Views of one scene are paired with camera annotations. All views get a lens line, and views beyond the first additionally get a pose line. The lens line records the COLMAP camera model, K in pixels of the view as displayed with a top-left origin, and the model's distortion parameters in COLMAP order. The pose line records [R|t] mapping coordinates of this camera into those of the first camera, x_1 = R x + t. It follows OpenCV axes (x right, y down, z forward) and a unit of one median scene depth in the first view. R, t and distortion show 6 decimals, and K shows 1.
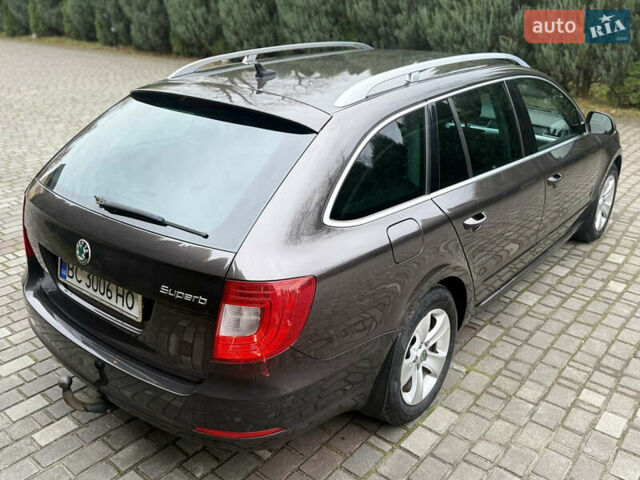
lens RADIAL K [[587.3, 0, 324.0], [0, 587.3, 241.8], [0, 0, 1]] dist [0.012369, 0.000000]
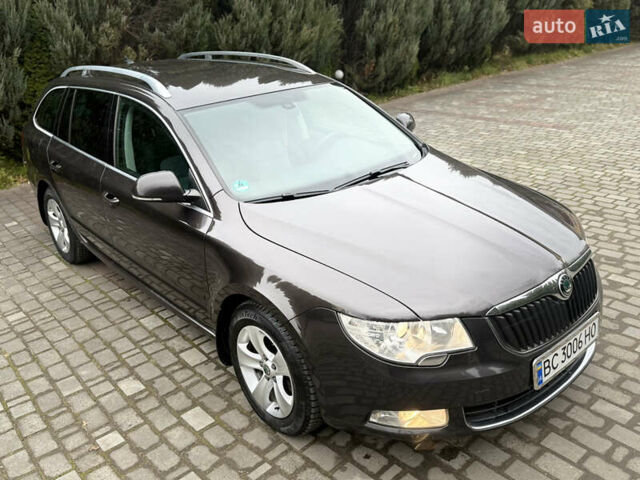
lens RADIAL K [[587.3, 0, 321.4], [0, 587.3, 244.1], [0, 0, 1]] dist [0.012369, 0.000000]
pose [[-0.184279, 0.372906, -0.909386, 1.151745], [-0.329059, 0.848431, 0.414591, -0.522907], [0.926154, 0.375642, -0.033639, 1.250847]]
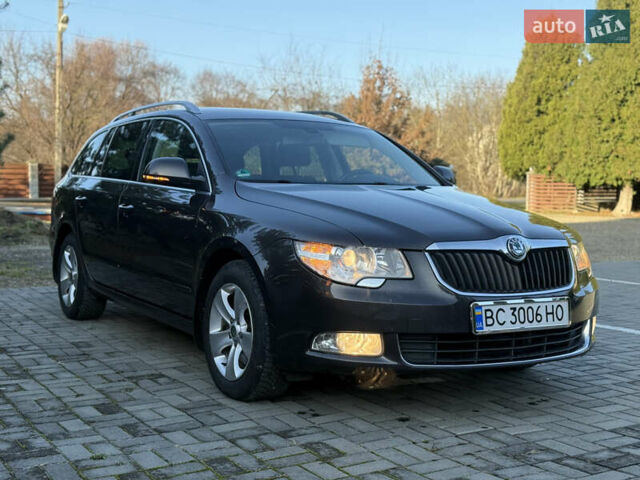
lens RADIAL K [[895.8, 0, 318.0], [0, 895.8, 237.9], [0, 0, 1]] dist [0.107511, 0.000000]
pose [[-0.362059, 0.025309, -0.931811, 1.552032], [-0.383711, 0.906965, 0.173727, -0.410274], [0.849517, 0.420446, -0.318664, 1.609436]]
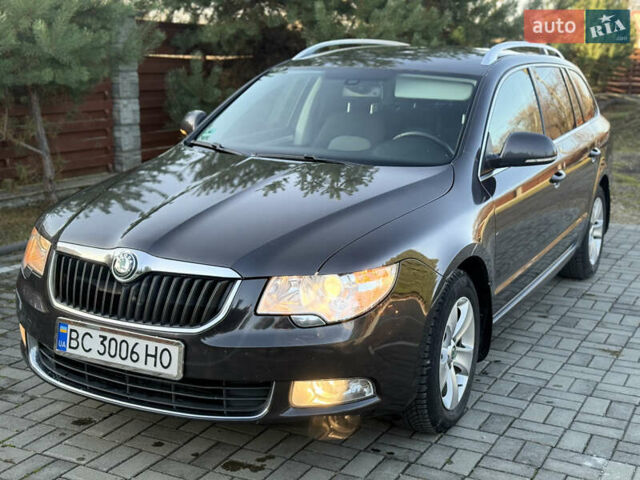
lens RADIAL K [[895.8, 0, 324.1], [0, 895.8, 244.7], [0, 0, 1]] dist [0.107511, 0.000000]
pose [[-0.981065, -0.001221, -0.193675, 0.537084], [-0.112989, 0.815787, 0.567208, -0.799123], [0.157305, 0.578351, -0.800478, 2.138486]]
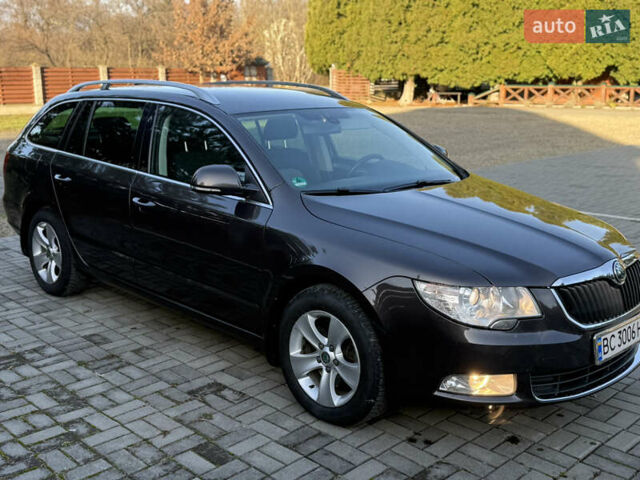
lens RADIAL K [[744.7, 0, 320.5], [0, 744.7, 249.7], [0, 0, 1]] dist [0.083917, 0.000000]
pose [[-0.123224, 0.207012, -0.970547, 1.420187], [-0.394828, 0.887036, 0.239328, -0.405873], [0.910454, 0.412690, -0.027571, 1.190055]]
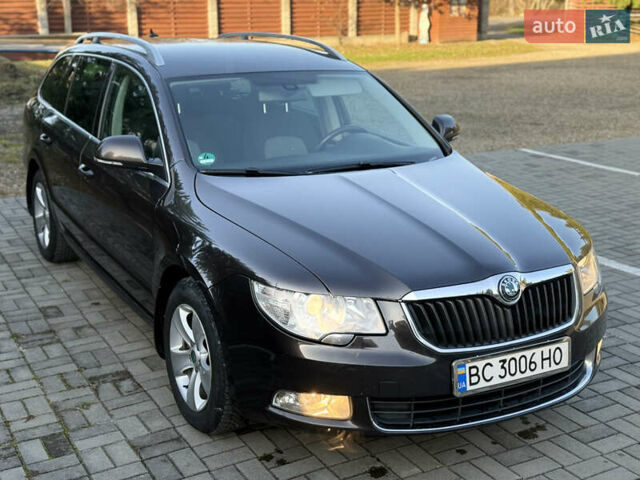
lens RADIAL K [[895.8, 0, 321.9], [0, 895.8, 246.5], [0, 0, 1]] dist [0.107511, 0.000000]
pose [[-0.388416, 0.224379, -0.893749, 1.370533], [-0.370536, 0.850004, 0.374428, -0.597643], [0.843704, 0.476600, -0.247014, 1.525444]]
